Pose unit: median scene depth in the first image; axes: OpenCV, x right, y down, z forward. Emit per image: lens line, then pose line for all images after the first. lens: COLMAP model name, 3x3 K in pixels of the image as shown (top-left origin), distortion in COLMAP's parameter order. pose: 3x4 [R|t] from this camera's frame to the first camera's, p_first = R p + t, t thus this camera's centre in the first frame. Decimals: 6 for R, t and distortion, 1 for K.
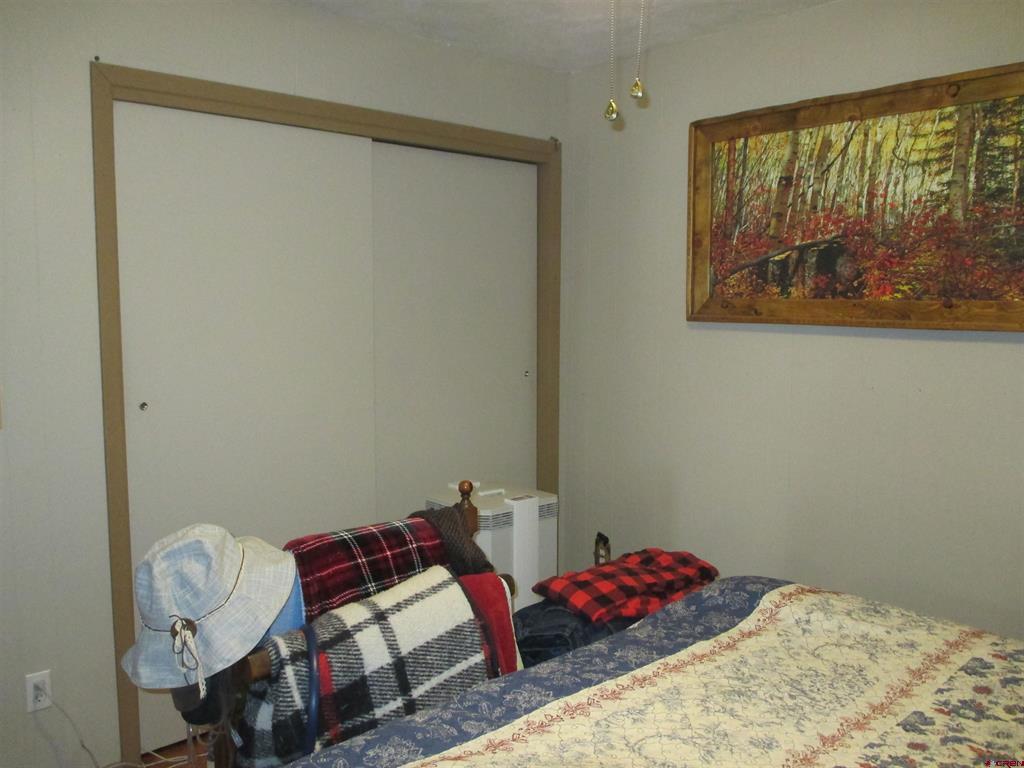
lens RADIAL K [[848.9, 0, 512.0], [0, 848.9, 384.0], [0, 0, 1]] dist [-0.031584, 0.000637]
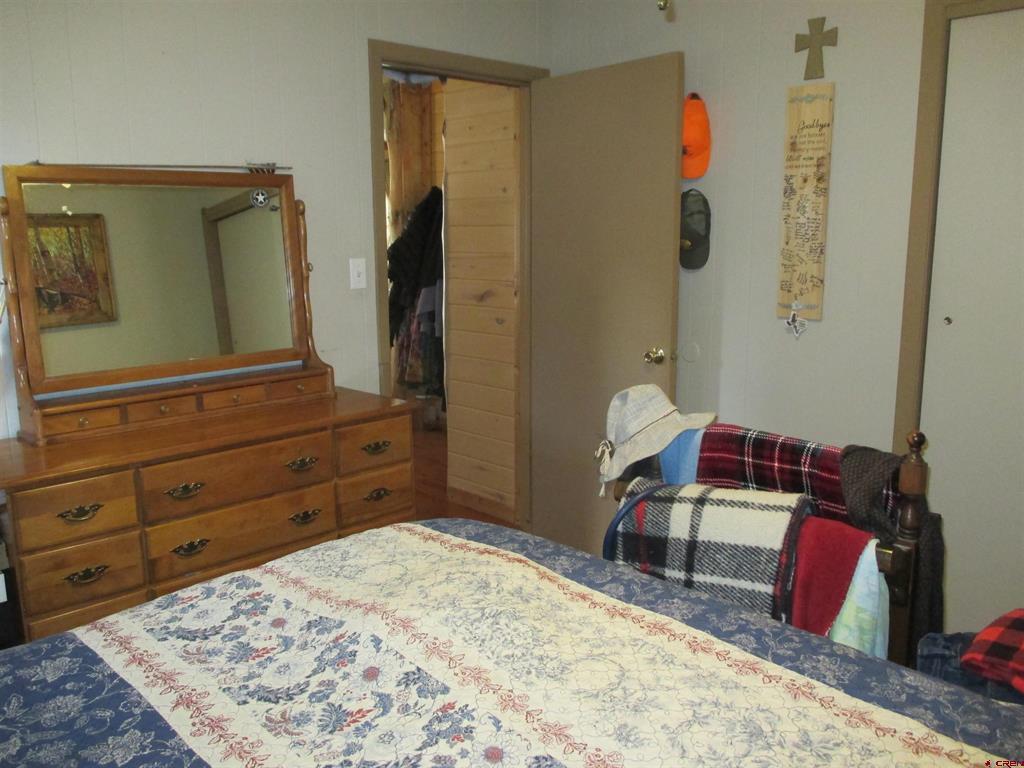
lens RADIAL K [[848.9, 0, 512.0], [0, 848.9, 384.0], [0, 0, 1]] dist [-0.031584, 0.000637]
pose [[0.008966, 0.174054, -0.984695, 0.593943], [-0.086186, 0.981205, 0.172652, -0.030483], [0.996239, 0.083319, 0.023798, 0.464837]]
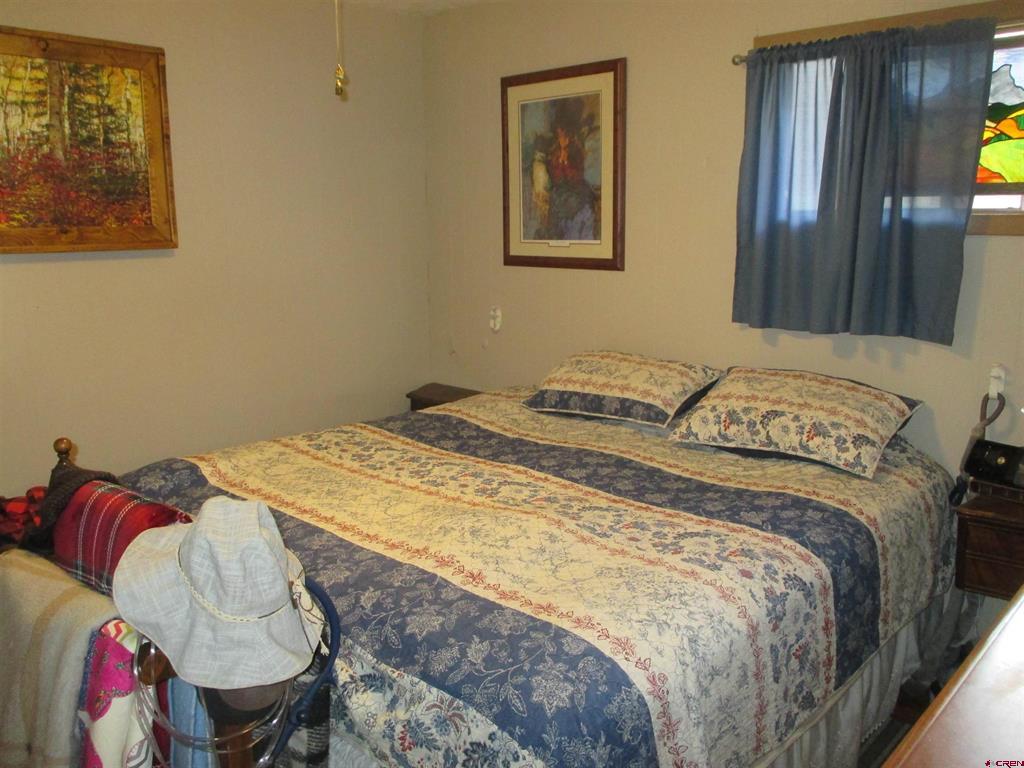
lens RADIAL K [[848.9, 0, 512.0], [0, 848.9, 384.0], [0, 0, 1]] dist [-0.031584, 0.000637]
pose [[-0.061477, -0.187499, 0.980339, -0.742197], [0.103602, 0.975693, 0.193107, -0.047850], [-0.992717, 0.113437, -0.040557, 0.454079]]
